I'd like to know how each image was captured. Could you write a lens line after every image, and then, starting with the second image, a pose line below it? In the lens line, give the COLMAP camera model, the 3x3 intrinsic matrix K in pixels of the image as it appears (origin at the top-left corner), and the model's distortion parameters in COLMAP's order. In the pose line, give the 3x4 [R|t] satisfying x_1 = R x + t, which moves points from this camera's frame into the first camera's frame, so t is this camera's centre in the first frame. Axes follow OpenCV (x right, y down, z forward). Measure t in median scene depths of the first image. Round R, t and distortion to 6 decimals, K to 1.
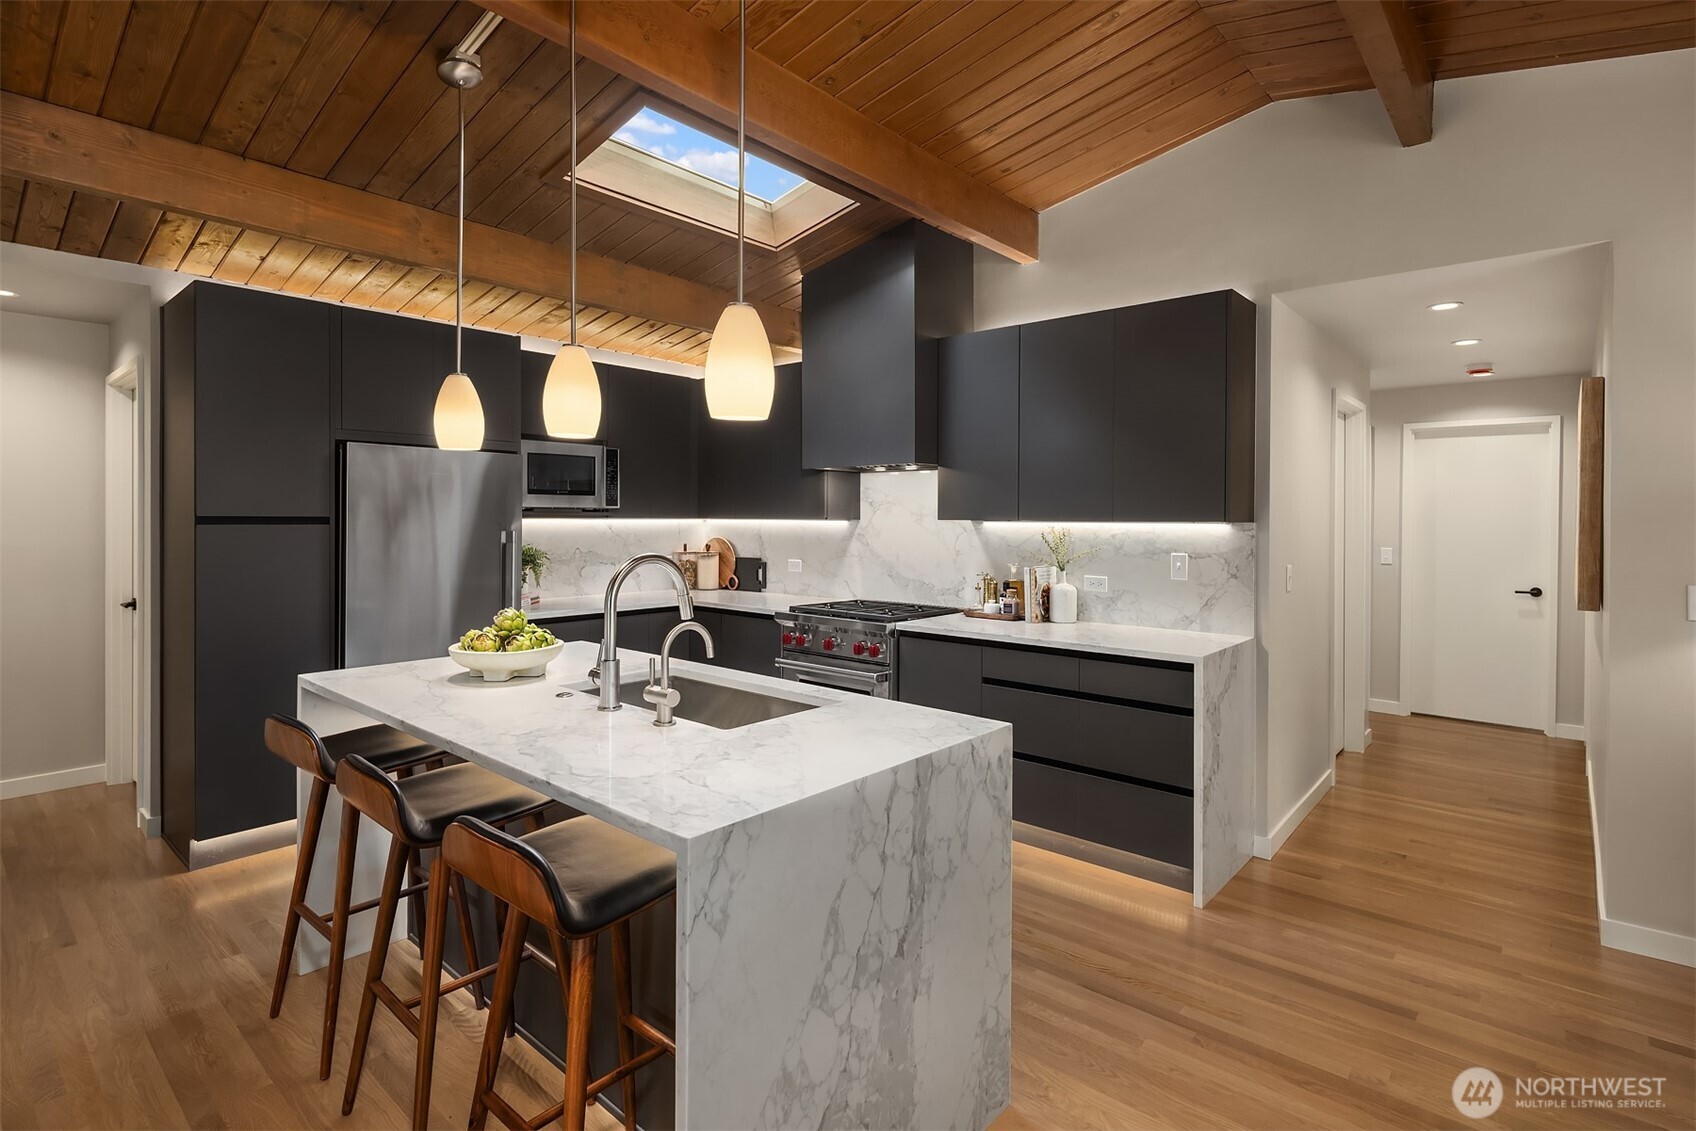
lens RADIAL K [[822.7, 0, 846.6], [0, 822.7, 528.9], [0, 0, 1]] dist [-0.001170, -0.000412]
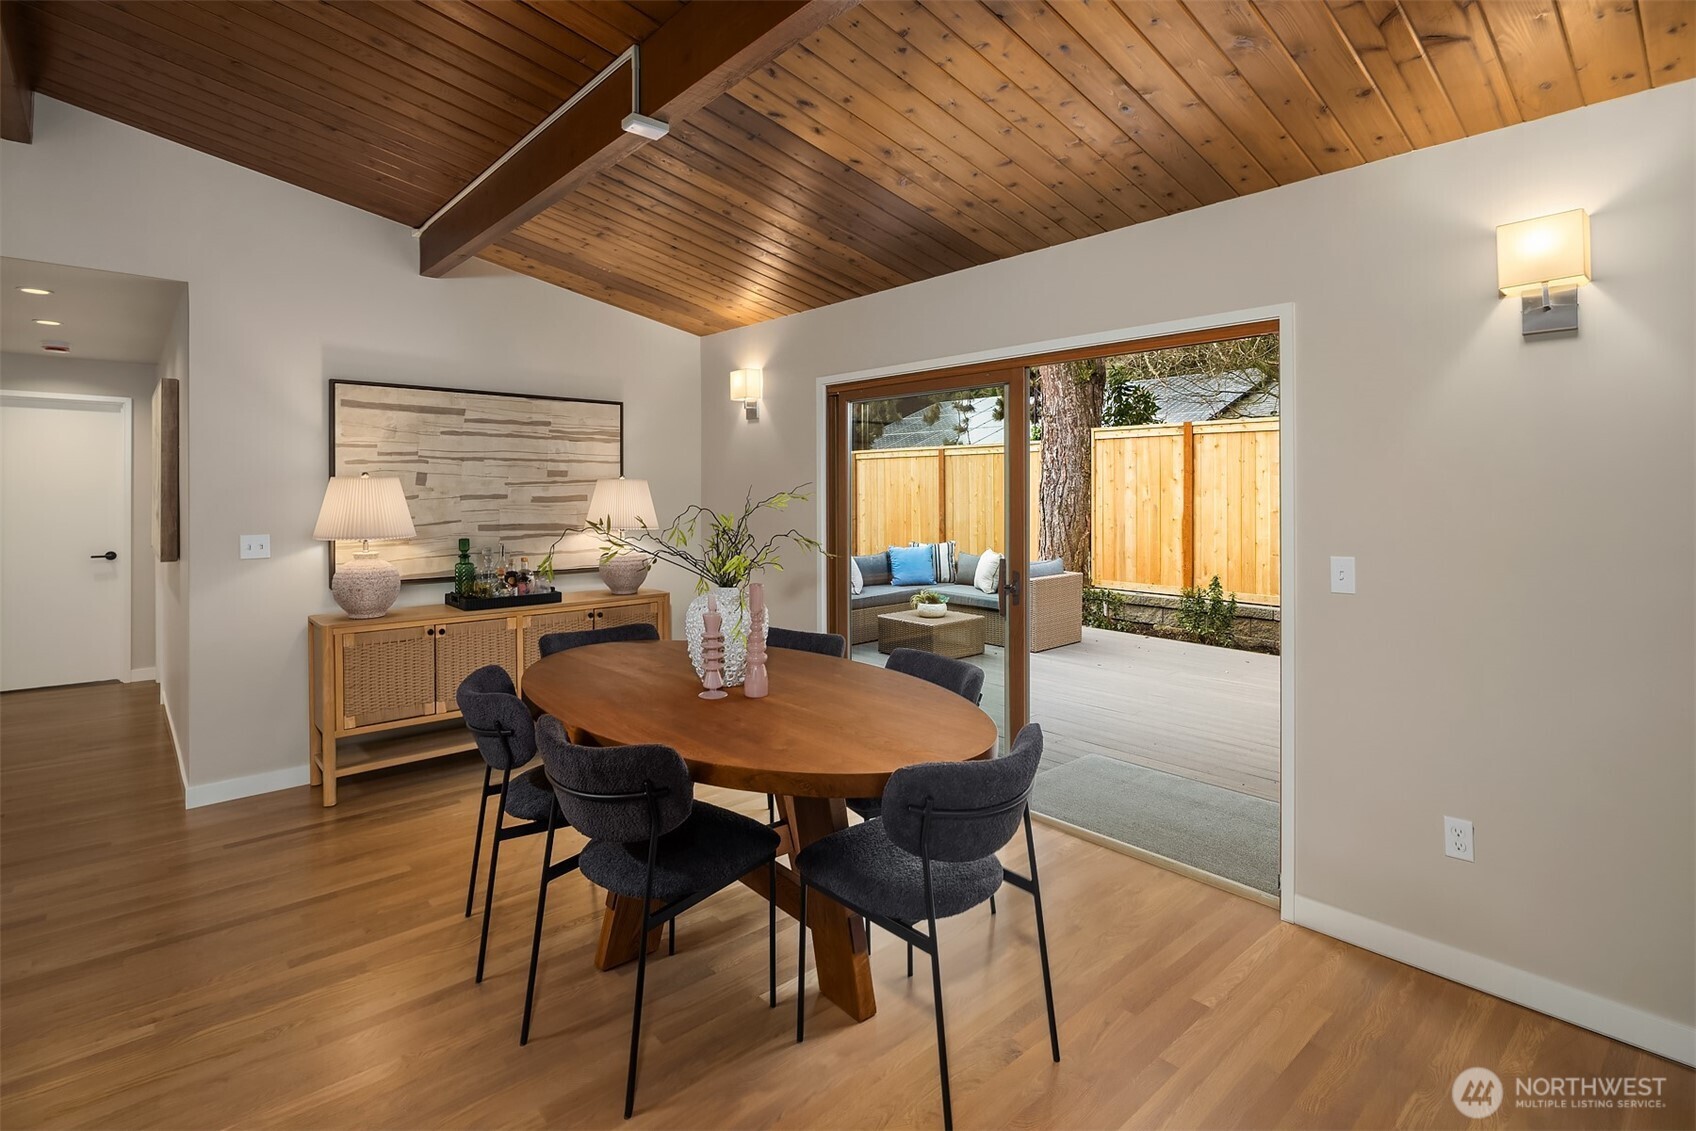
lens RADIAL K [[820.7, 0, 848.0], [0, 820.7, 499.0], [0, 0, 1]] dist [-0.001387, -0.000603]
pose [[0.119681, -0.008954, 0.992772, -0.238439], [0.007924, 0.999936, 0.008063, 0.000776], [-0.992781, 0.006902, 0.119744, -0.202372]]
